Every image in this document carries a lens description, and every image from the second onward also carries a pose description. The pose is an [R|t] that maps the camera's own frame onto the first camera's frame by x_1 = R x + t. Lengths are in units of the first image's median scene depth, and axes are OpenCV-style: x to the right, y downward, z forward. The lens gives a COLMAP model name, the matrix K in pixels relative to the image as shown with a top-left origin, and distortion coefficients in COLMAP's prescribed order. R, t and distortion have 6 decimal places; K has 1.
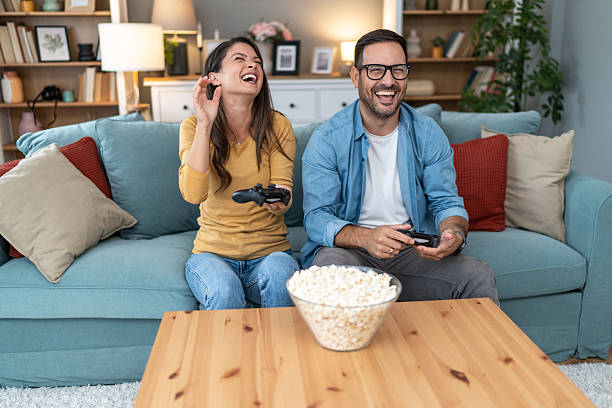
lens RADIAL K [[576.8, 0, 306.0], [0, 576.8, 204.0], [0, 0, 1]] dist [0.001374, 0.004023]
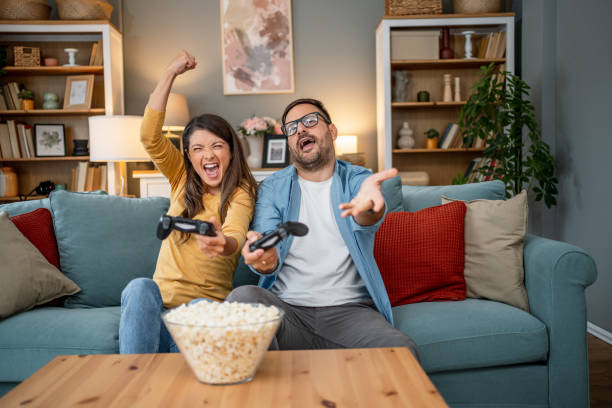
lens RADIAL K [[607.8, 0, 296.3], [0, 607.8, 202.9], [0, 0, 1]] dist [0.005905, 0.026281]
pose [[0.997083, -0.008365, -0.075865, 0.090440], [-0.007382, 0.978748, -0.204933, 0.057006], [0.075967, 0.204895, 0.975831, -0.003415]]
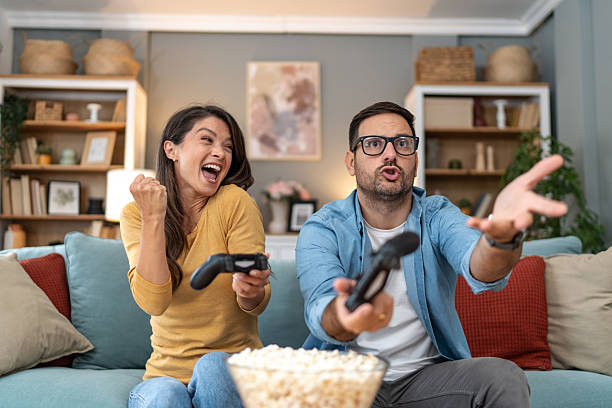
lens RADIAL K [[596.3, 0, 306.0], [0, 596.3, 204.0], [0, 0, 1]] dist [-0.010564, -0.006006]
pose [[0.998055, 0.010886, -0.061386, 0.036136], [-0.031361, 0.938656, -0.343426, 0.072345], [0.053881, 0.344683, 0.937171, 0.090705]]
